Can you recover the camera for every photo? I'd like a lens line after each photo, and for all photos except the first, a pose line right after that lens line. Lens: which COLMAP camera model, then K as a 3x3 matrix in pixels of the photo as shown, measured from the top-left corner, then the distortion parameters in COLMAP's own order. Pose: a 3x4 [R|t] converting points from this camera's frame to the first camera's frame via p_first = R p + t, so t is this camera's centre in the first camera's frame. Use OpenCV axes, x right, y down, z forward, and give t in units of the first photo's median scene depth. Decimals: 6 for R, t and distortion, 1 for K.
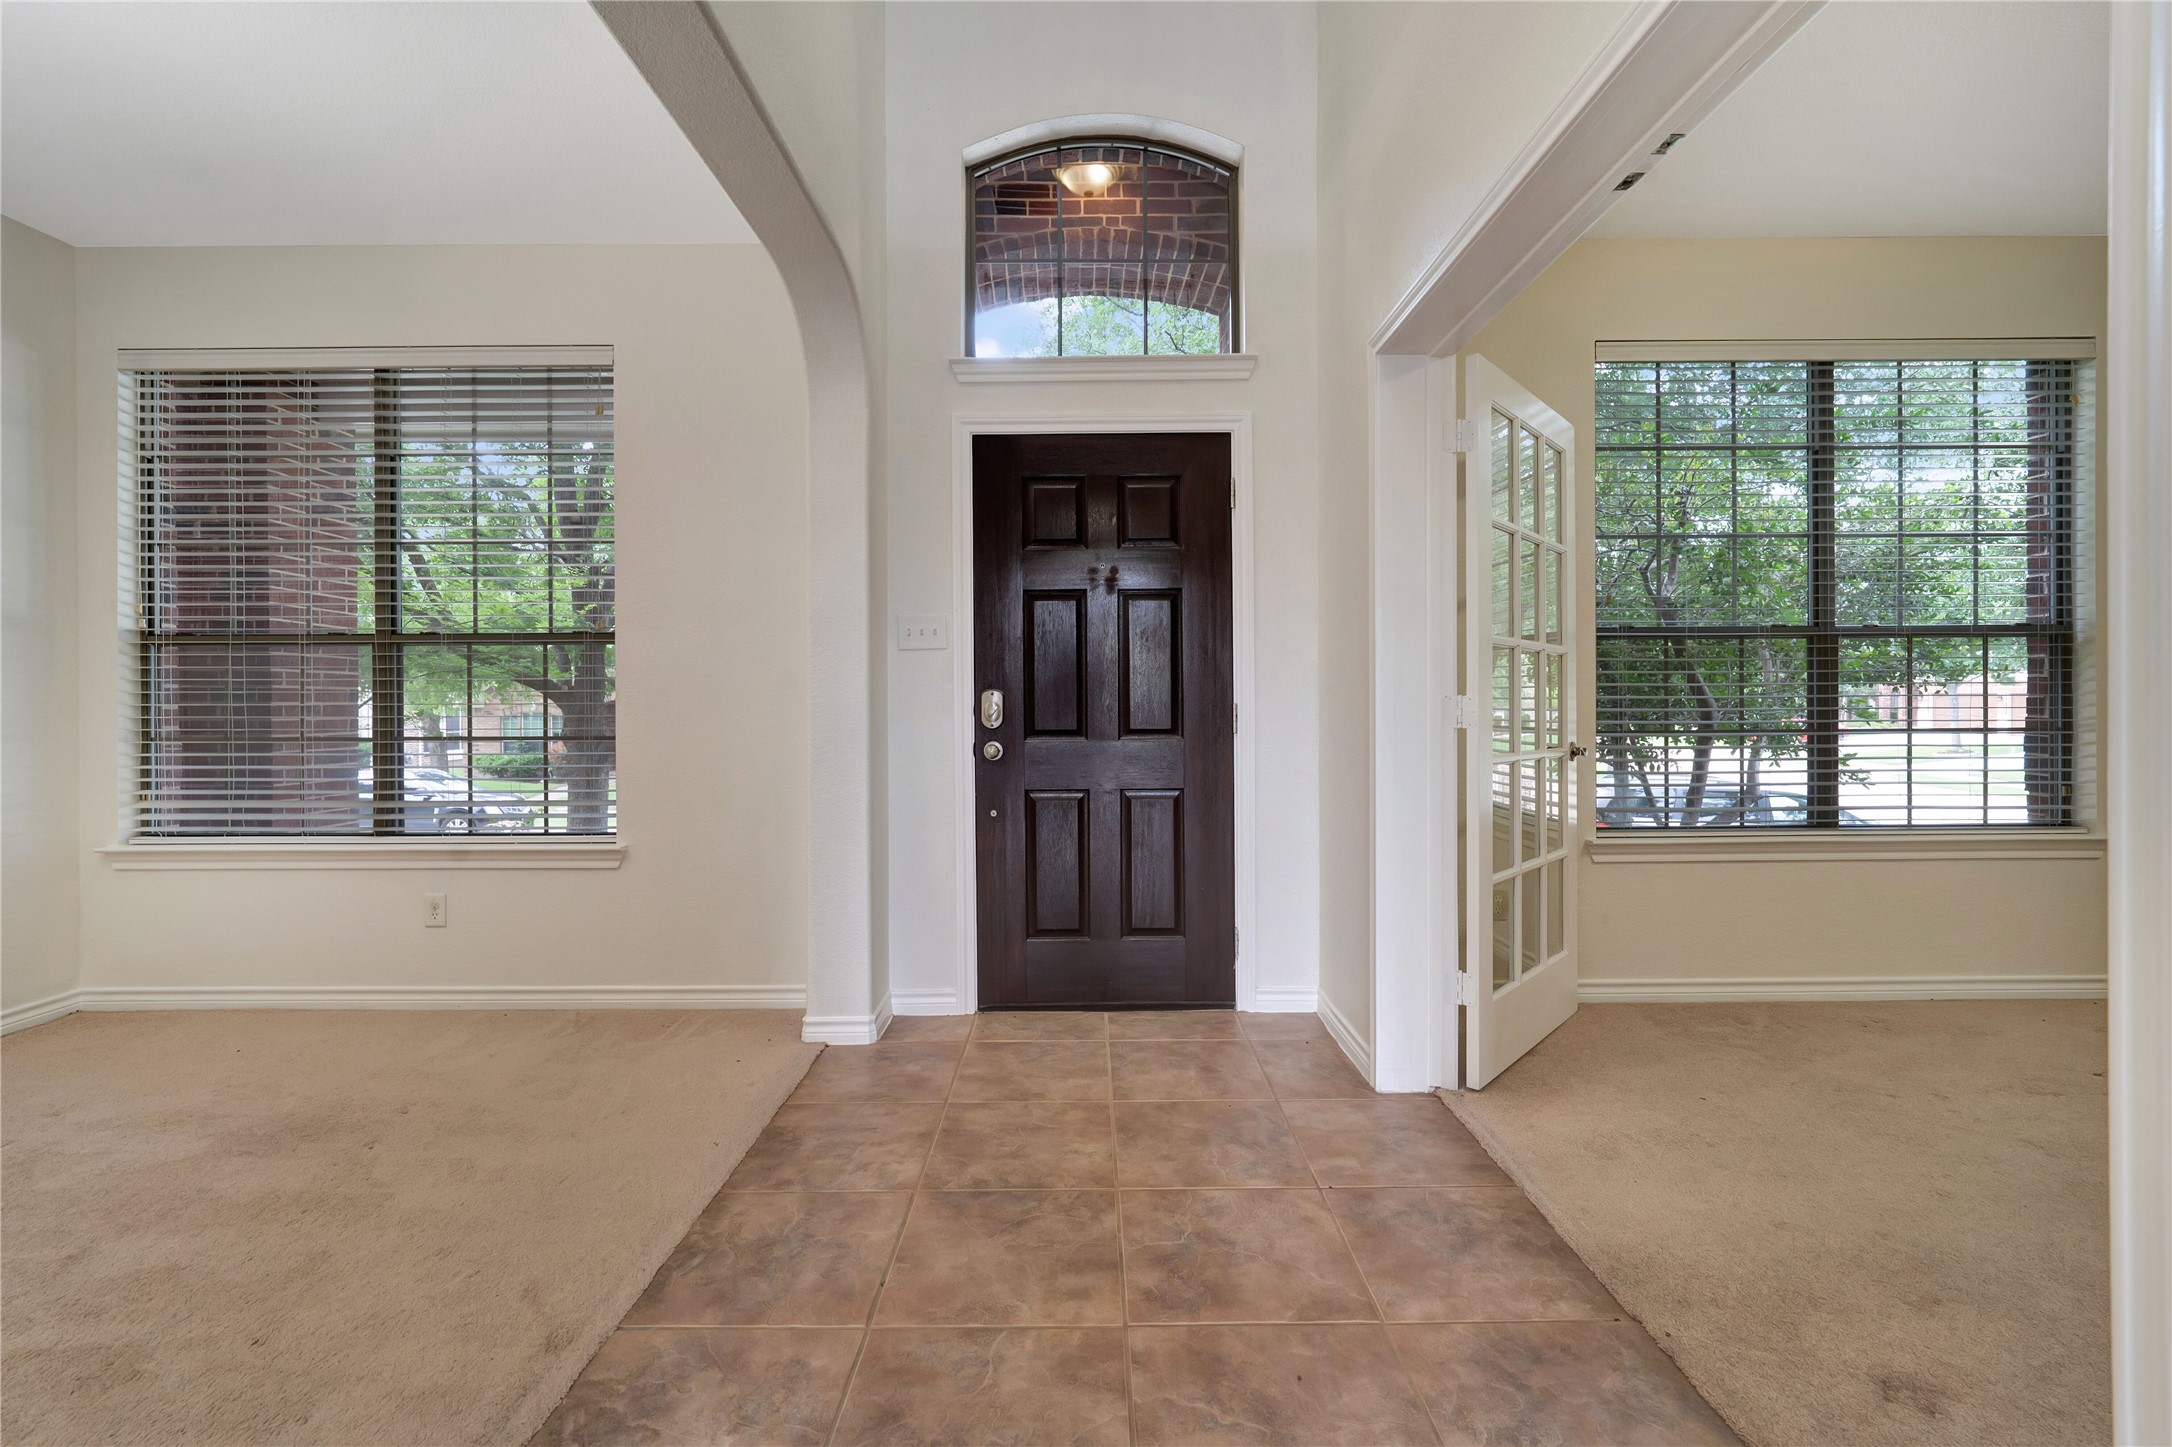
lens RADIAL K [[940.7, 0, 1081.7], [0, 940.7, 701.1], [0, 0, 1]] dist [-0.008676, 0.000878]
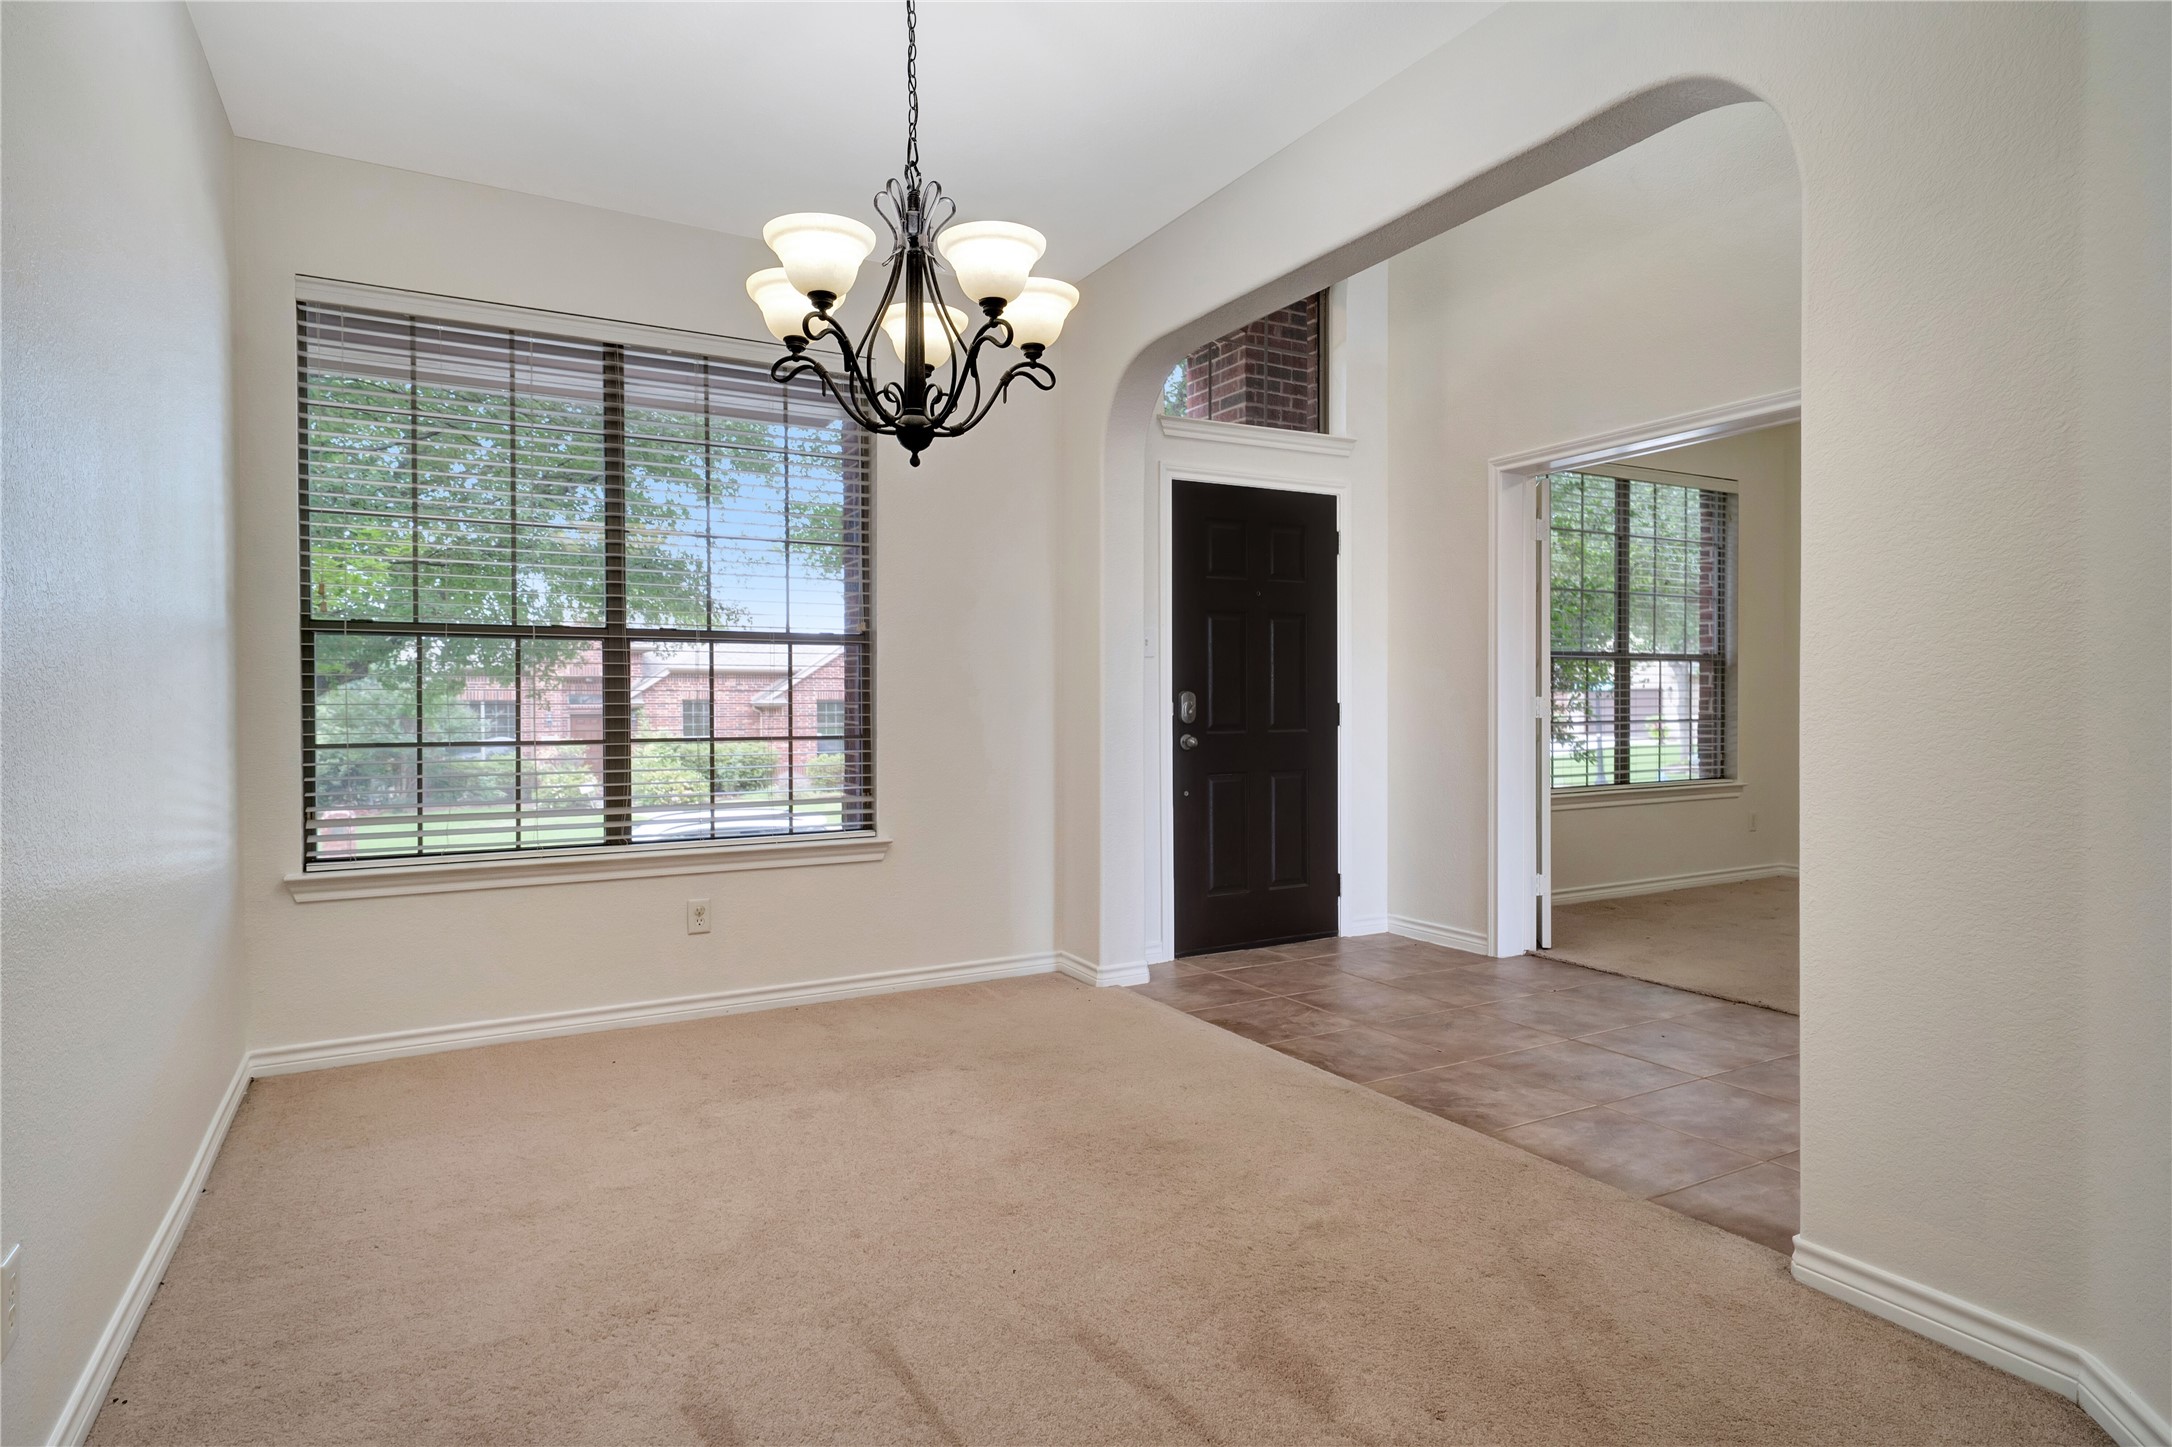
lens RADIAL K [[1207.9, 0, 1089.6], [0, 1207.9, 716.8], [0, 0, 1]] dist [0.000099, 0.001631]
pose [[0.868265, -0.005203, 0.496073, -0.975078], [0.002740, 0.999980, 0.005693, 0.011254], [-0.496093, -0.003584, 0.868262, -0.290538]]
